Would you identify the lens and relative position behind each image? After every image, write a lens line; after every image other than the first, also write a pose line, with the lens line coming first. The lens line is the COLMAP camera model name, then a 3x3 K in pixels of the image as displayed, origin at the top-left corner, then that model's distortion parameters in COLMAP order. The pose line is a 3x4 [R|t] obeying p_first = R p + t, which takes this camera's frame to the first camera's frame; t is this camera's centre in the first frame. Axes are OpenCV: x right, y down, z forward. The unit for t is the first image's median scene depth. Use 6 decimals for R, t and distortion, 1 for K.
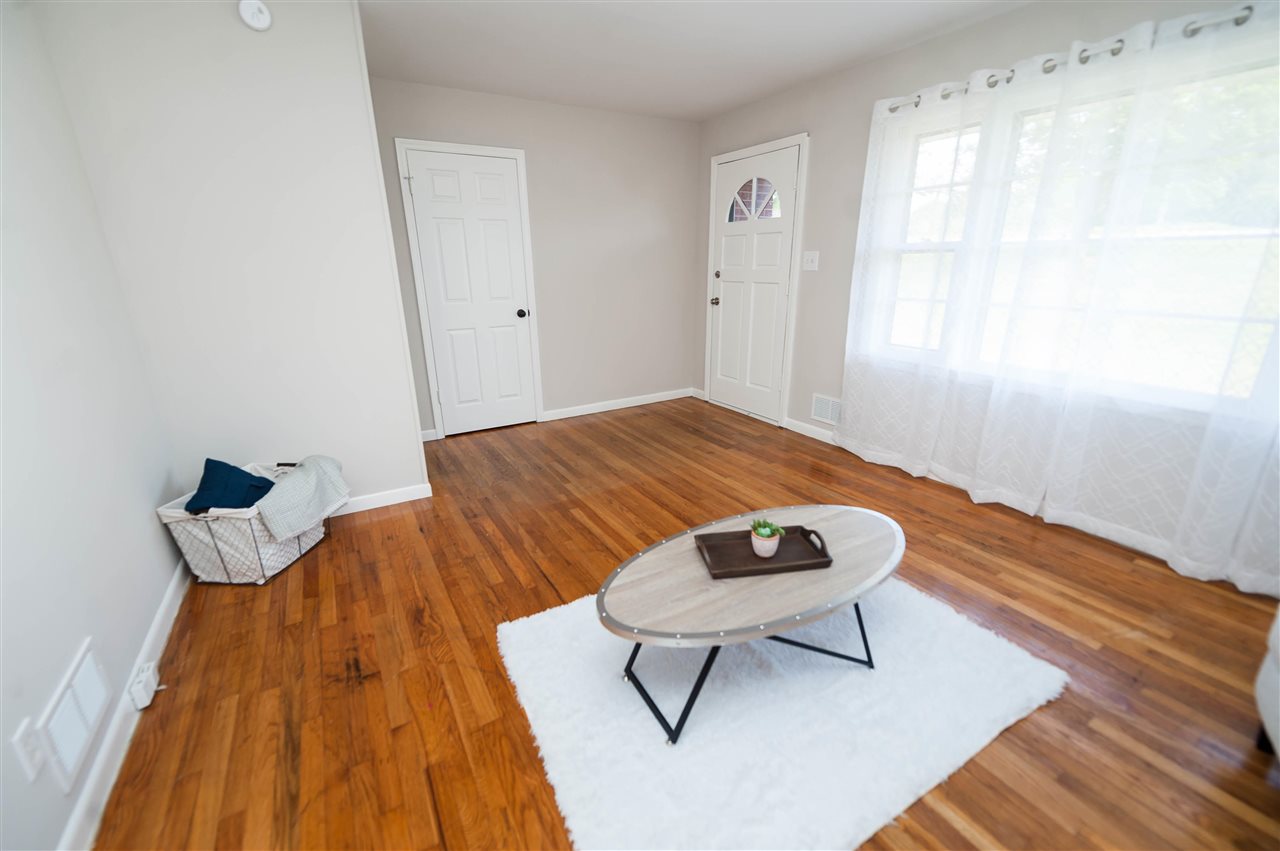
lens RADIAL K [[522.1, 0, 639.9], [0, 522.1, 430.4], [0, 0, 1]] dist [0.008444, -0.000426]
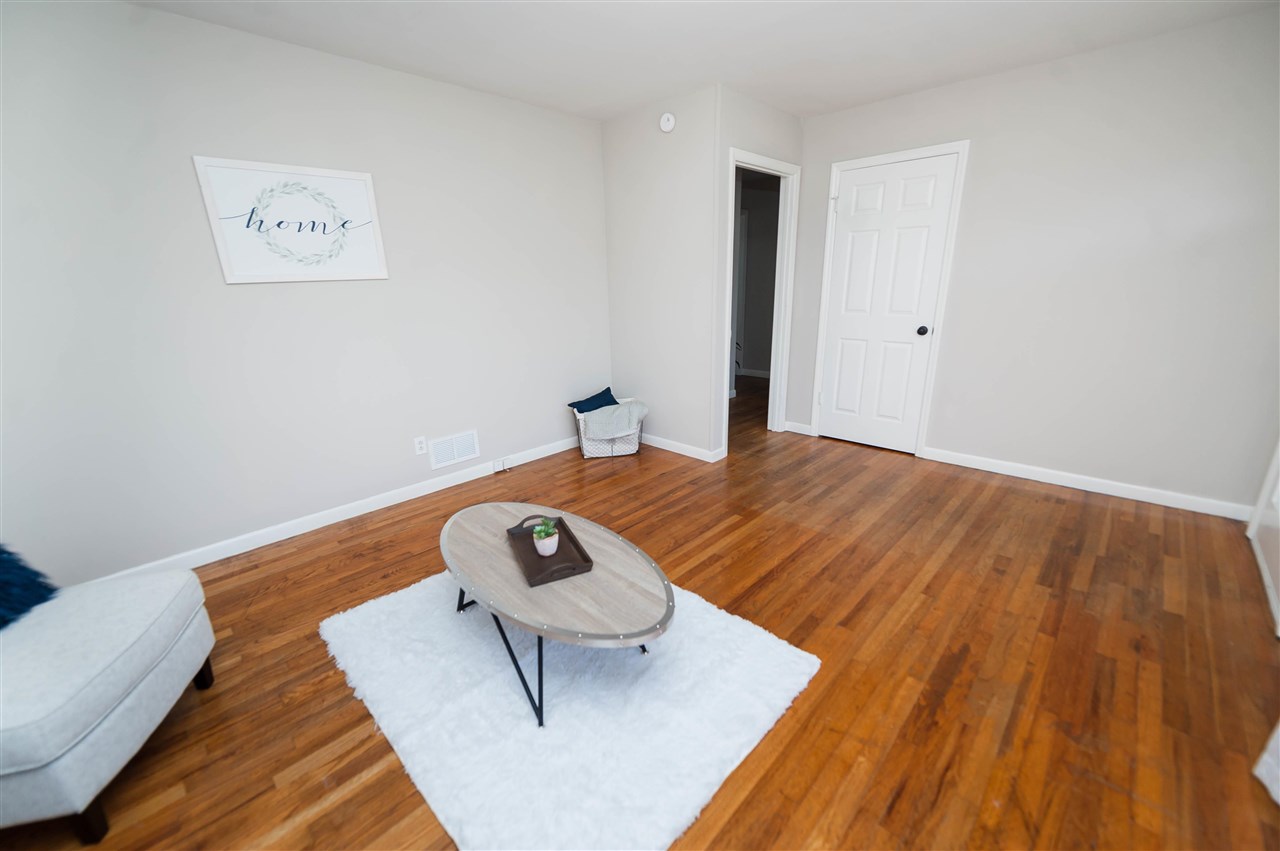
lens RADIAL K [[509.4, 0, 643.2], [0, 509.4, 429.9], [0, 0, 1]] dist [0.018673, -0.008832]
pose [[0.274147, 0.284571, -0.918620, 0.709815], [-0.279121, 0.937643, 0.207164, -0.167756], [0.920291, 0.199613, 0.336482, 0.454678]]
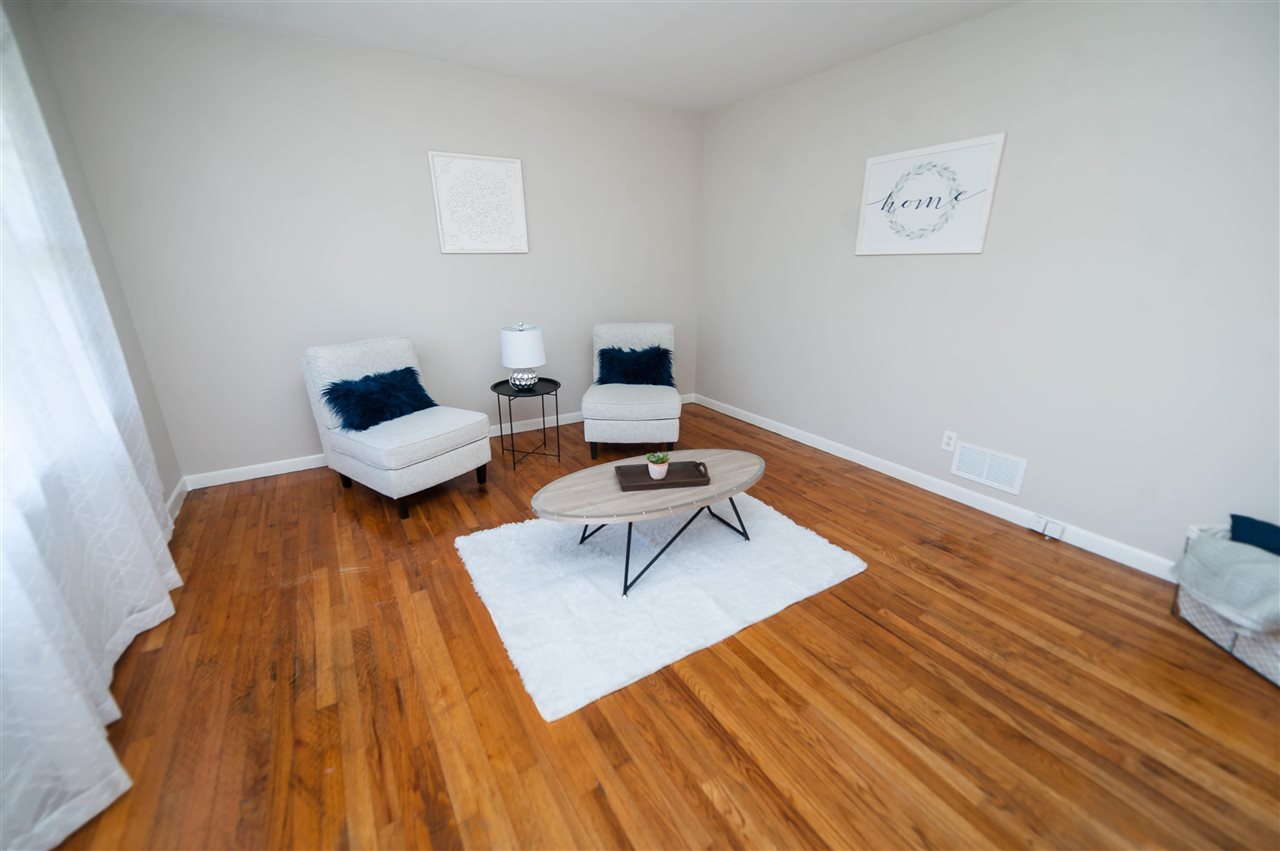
lens RADIAL K [[509.4, 0, 643.2], [0, 509.4, 429.9], [0, 0, 1]] dist [0.018673, -0.008832]
pose [[-0.999482, 0.014361, -0.028816, 0.184770], [-0.005810, 0.799871, 0.600144, -0.389885], [0.031668, 0.600000, -0.799373, 1.170649]]
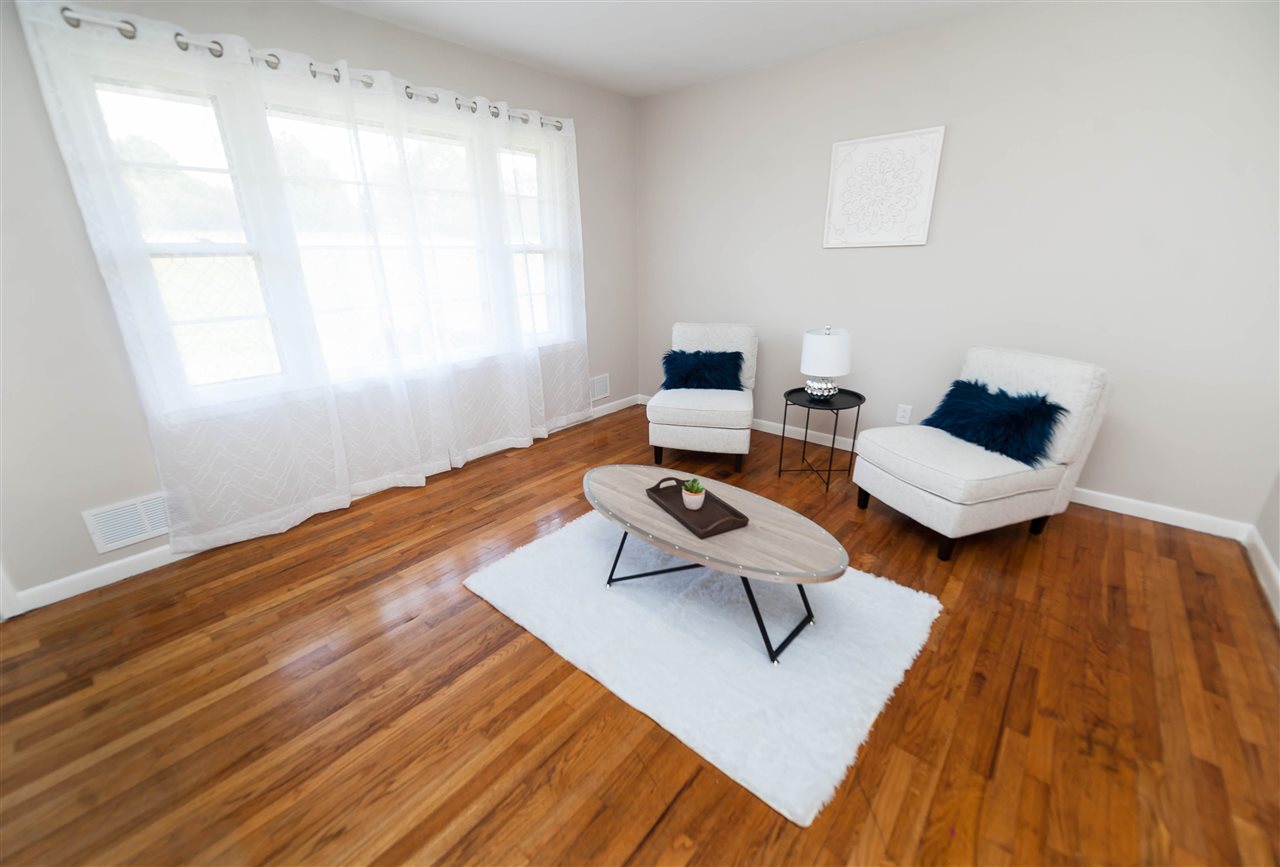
lens RADIAL K [[520.5, 0, 627.4], [0, 520.5, 437.0], [0, 0, 1]] dist [0.010861, -0.000236]
pose [[-0.311903, -0.310232, 0.898038, -0.434022], [0.309255, 0.860570, 0.404698, -0.254610], [-0.898375, 0.403949, -0.172474, 0.750963]]
